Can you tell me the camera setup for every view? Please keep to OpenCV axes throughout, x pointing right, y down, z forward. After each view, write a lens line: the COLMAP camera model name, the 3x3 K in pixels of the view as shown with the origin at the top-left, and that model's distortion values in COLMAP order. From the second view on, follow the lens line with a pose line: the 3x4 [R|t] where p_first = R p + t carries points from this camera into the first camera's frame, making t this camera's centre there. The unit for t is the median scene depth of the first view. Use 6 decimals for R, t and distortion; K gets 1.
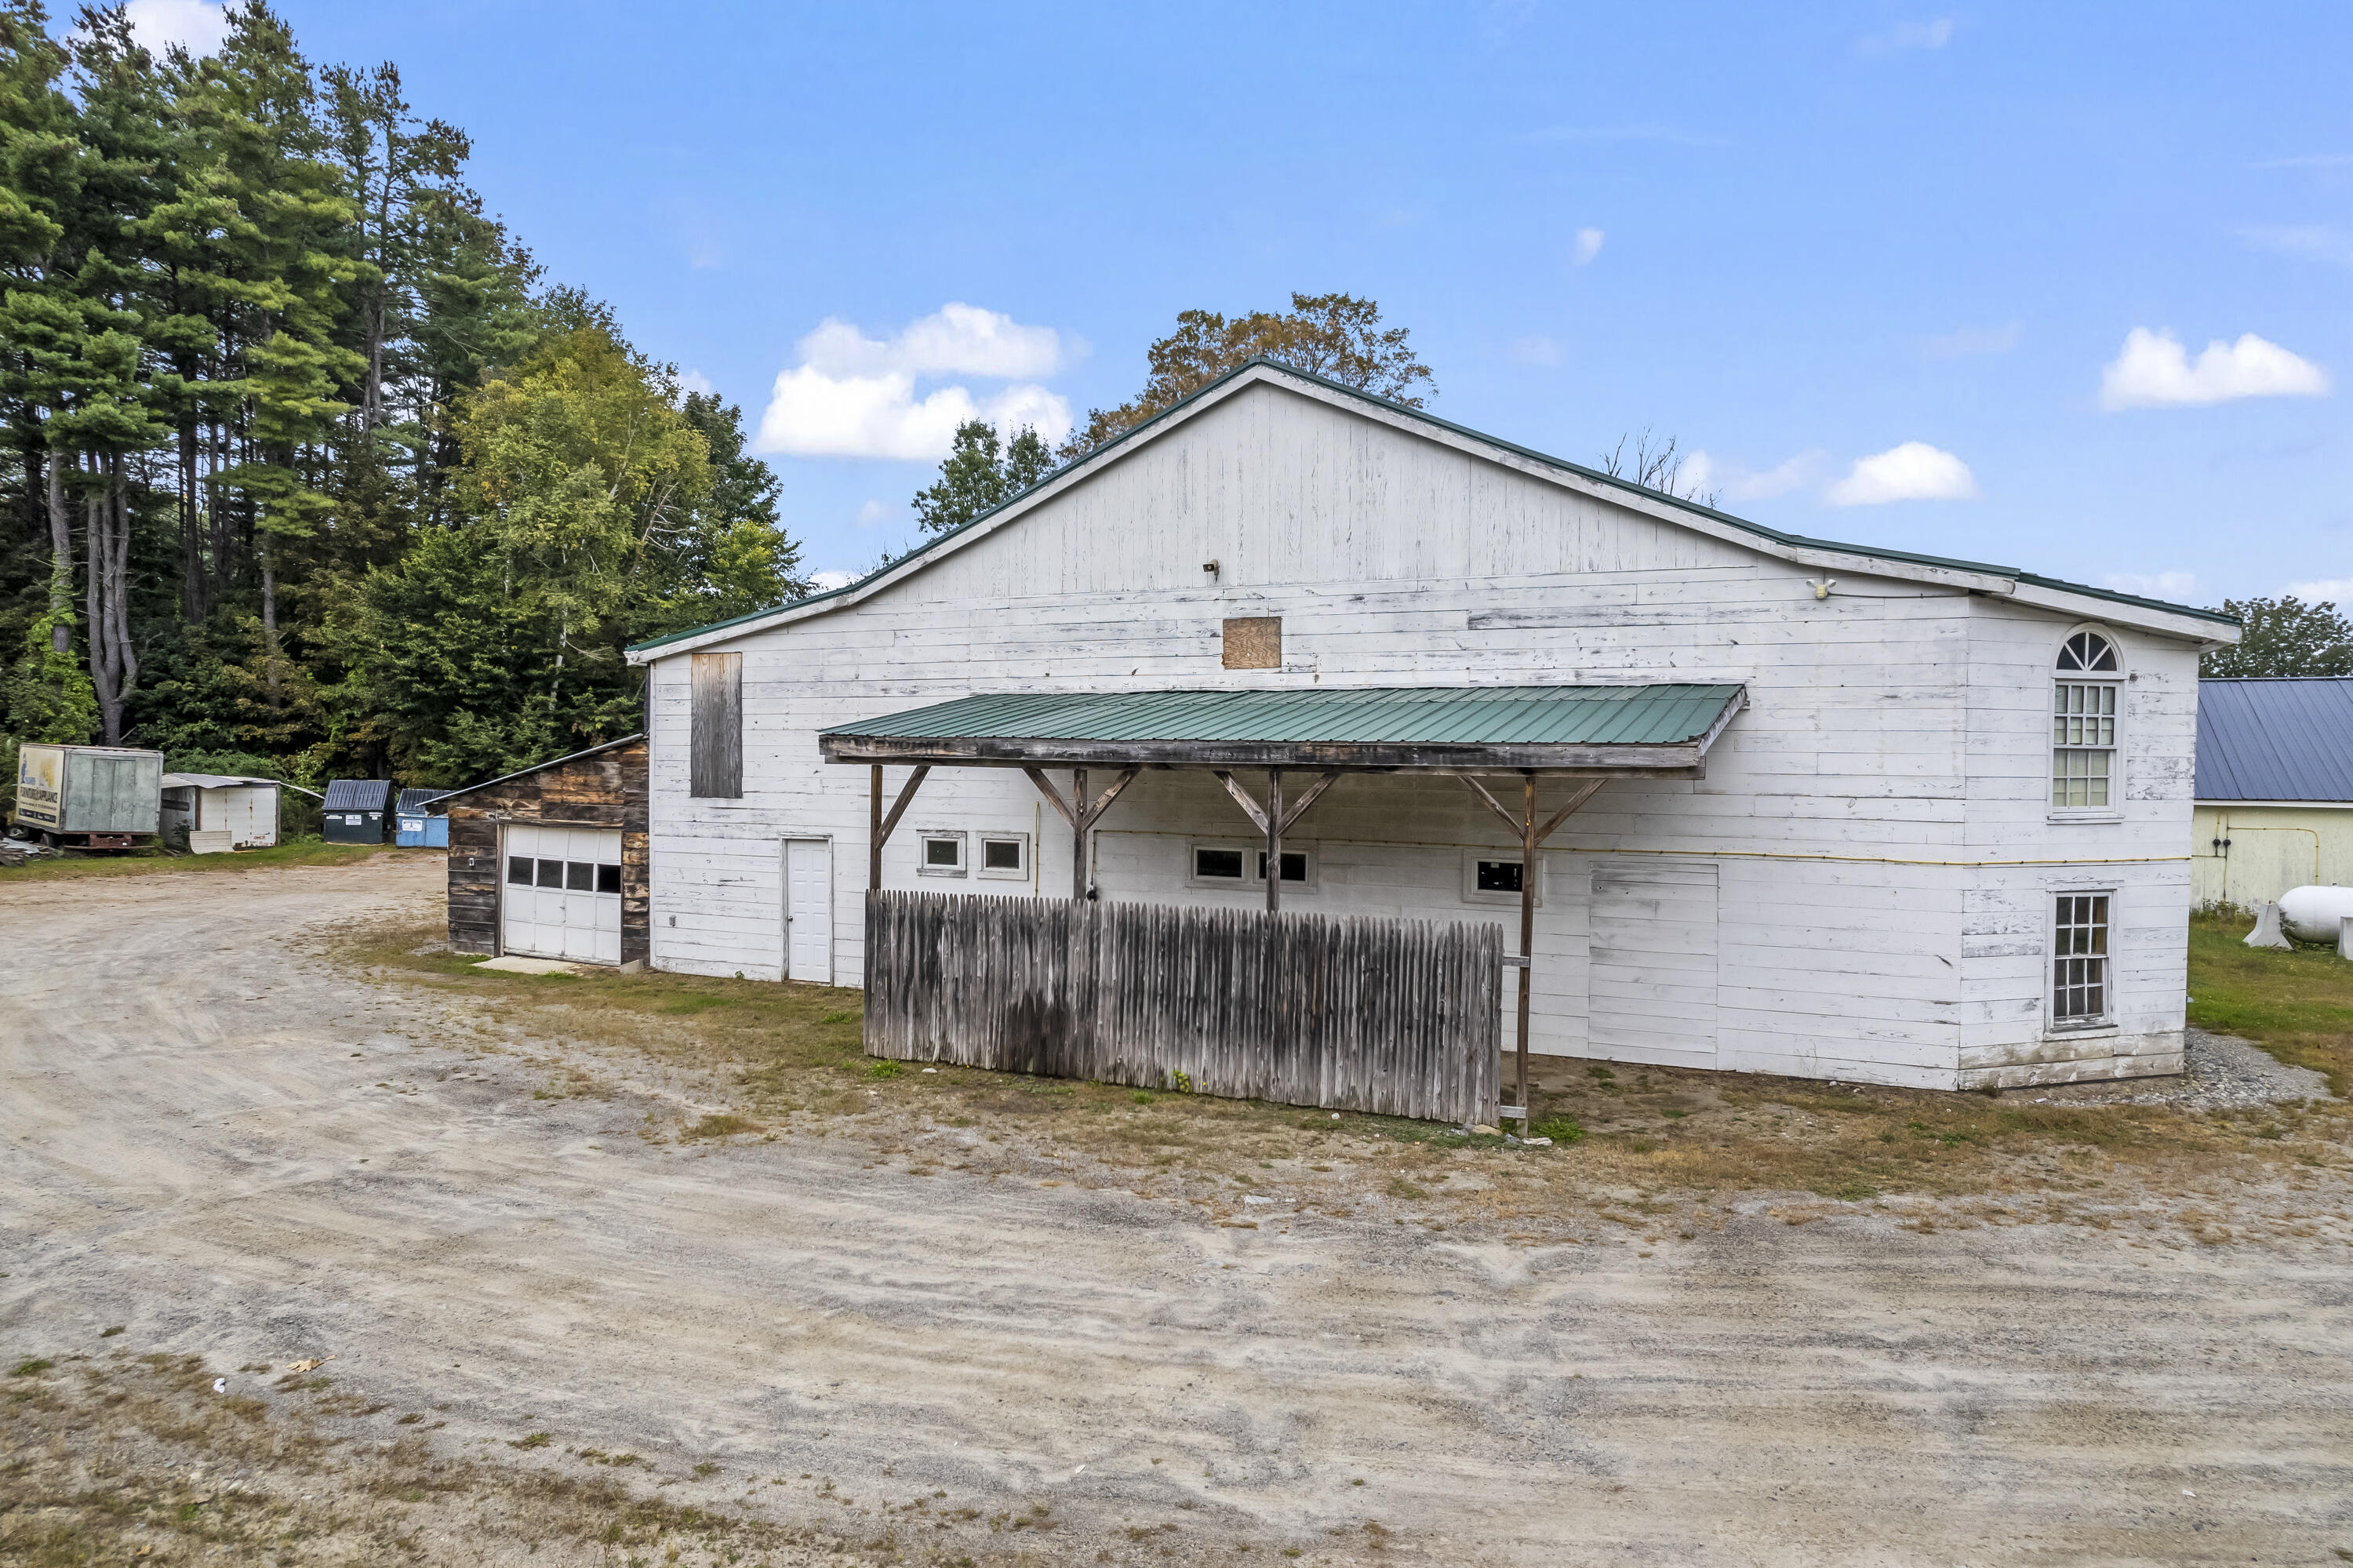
lens RADIAL K [[1538.8, 0, 1162.5], [0, 1538.8, 783.4], [0, 0, 1]] dist [-0.056522, 0.078162]
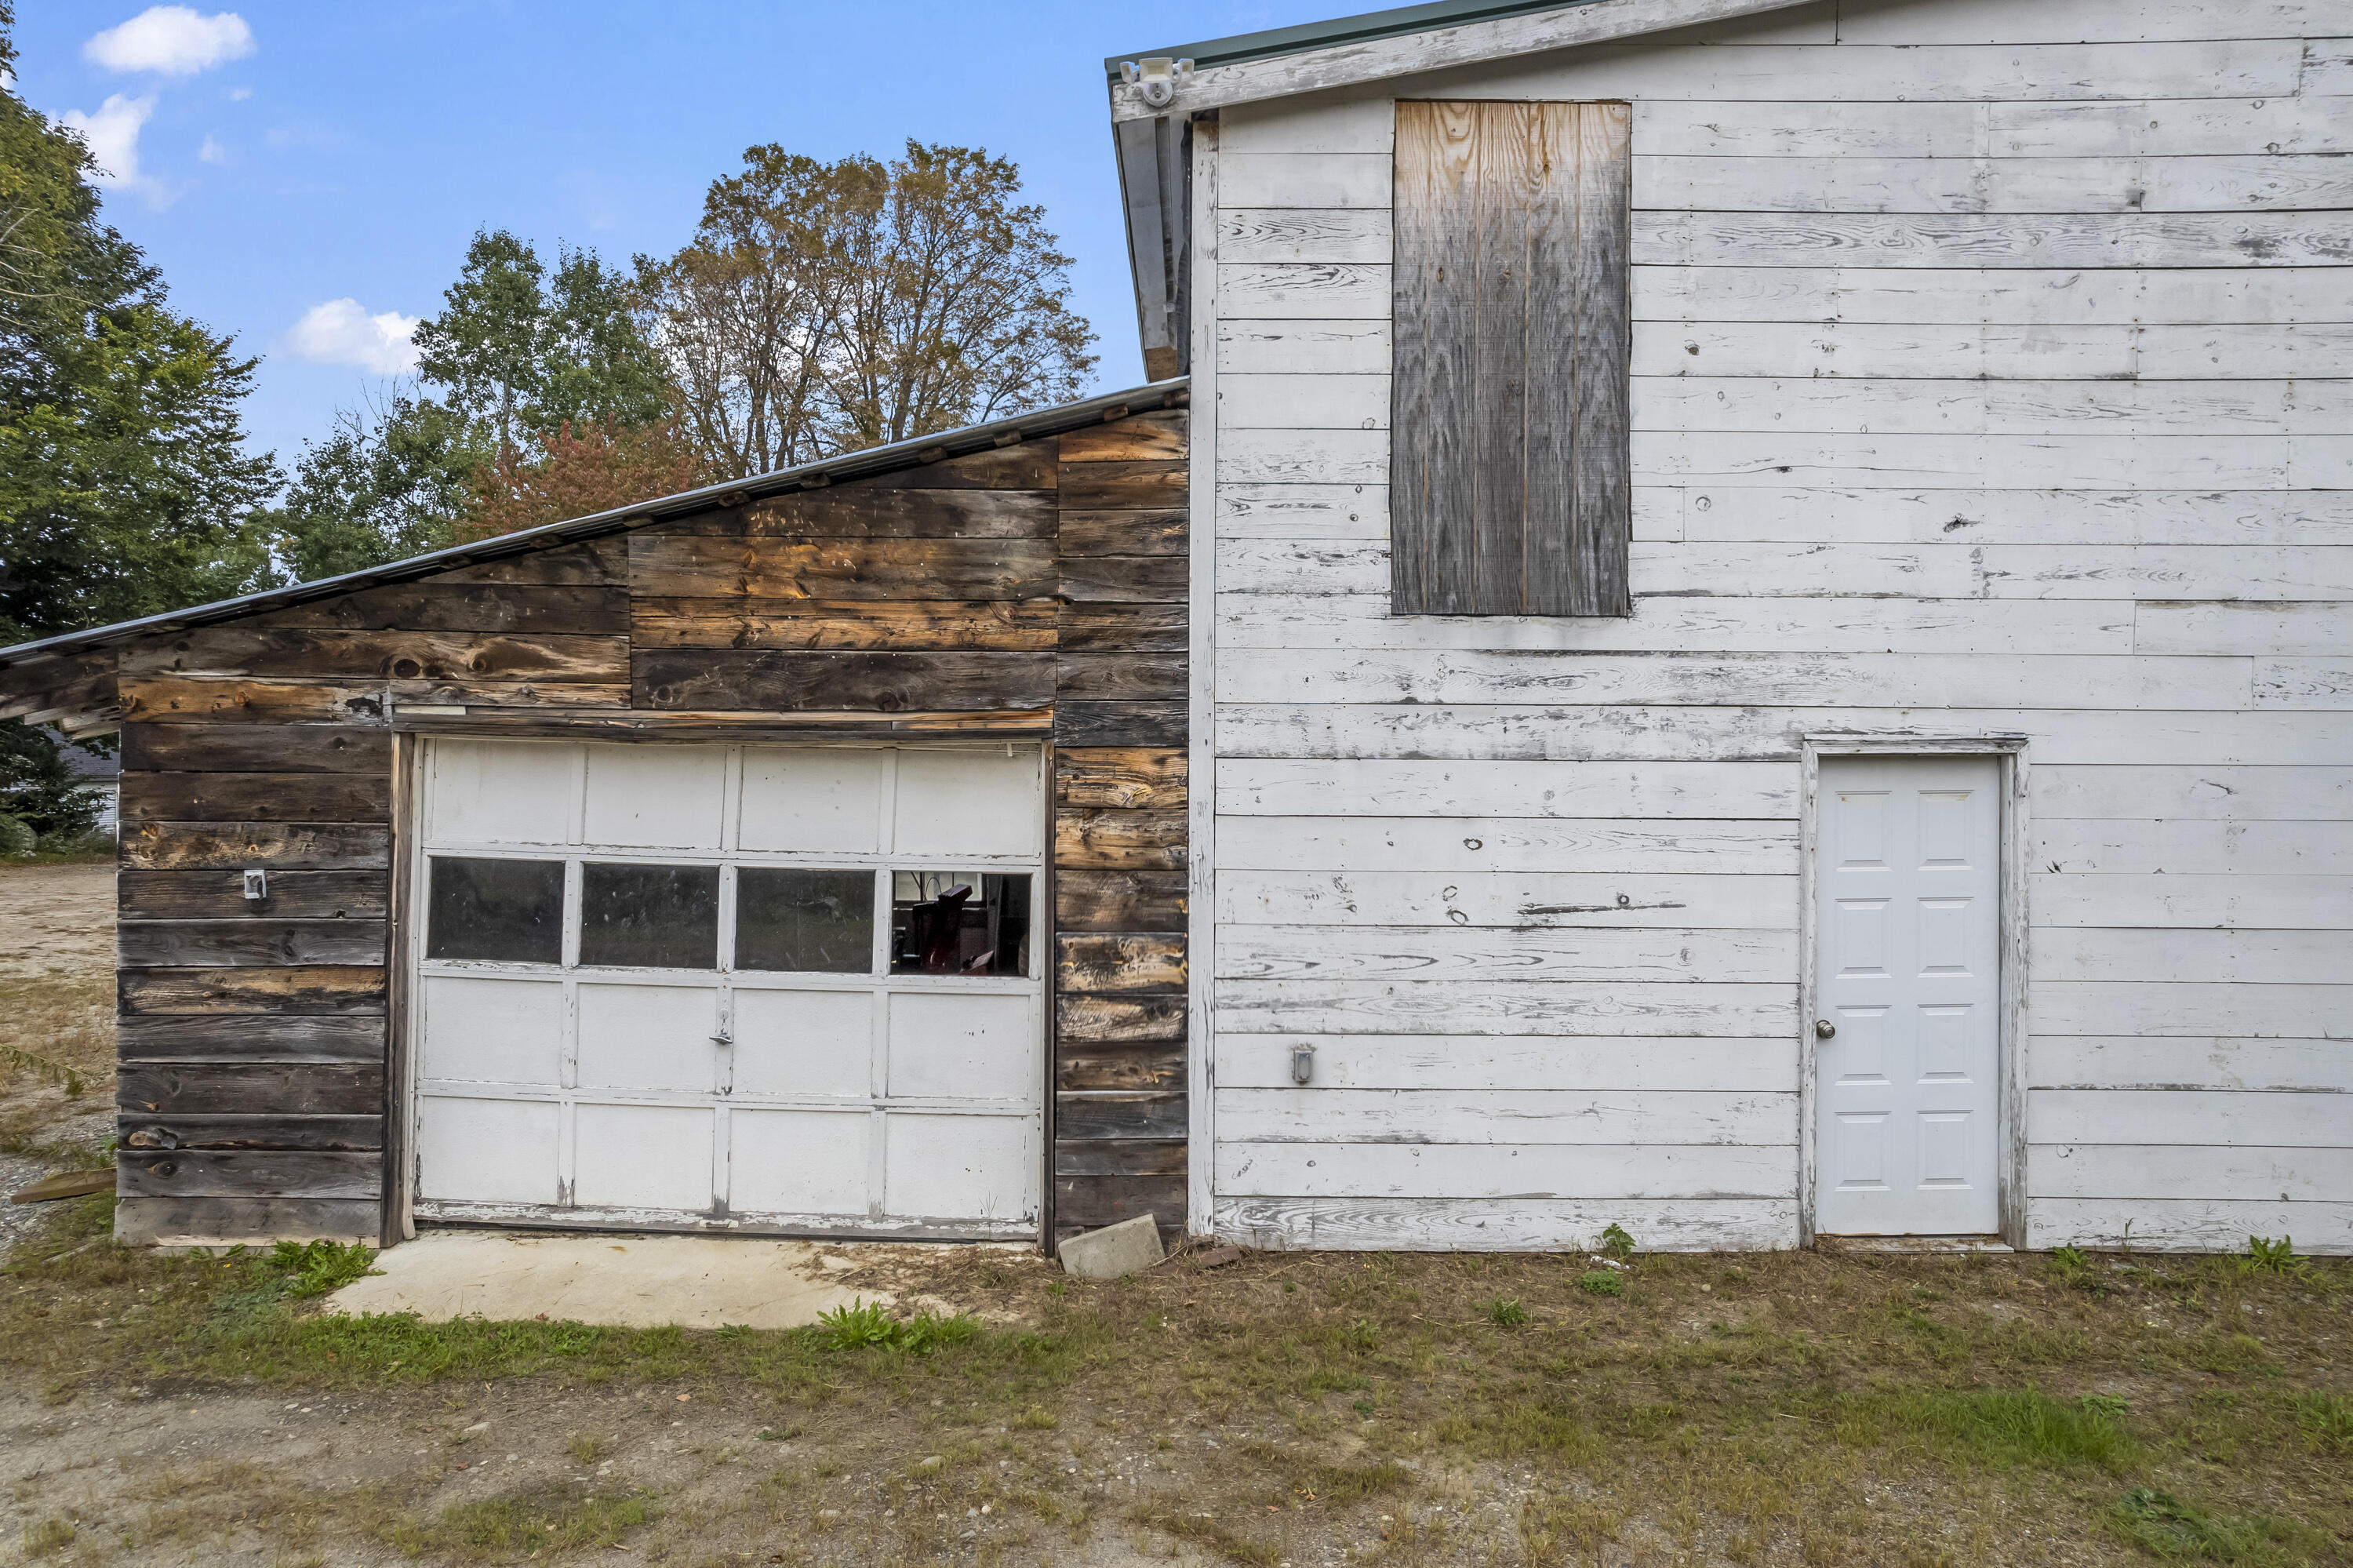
lens RADIAL K [[1538.8, 0, 1162.5], [0, 1538.8, 783.4], [0, 0, 1]] dist [-0.056522, 0.078162]
pose [[0.900613, -0.008222, 0.434545, -0.453297], [0.008246, 0.999964, 0.001832, 0.037506], [-0.434545, 0.001933, 0.900648, 0.745433]]
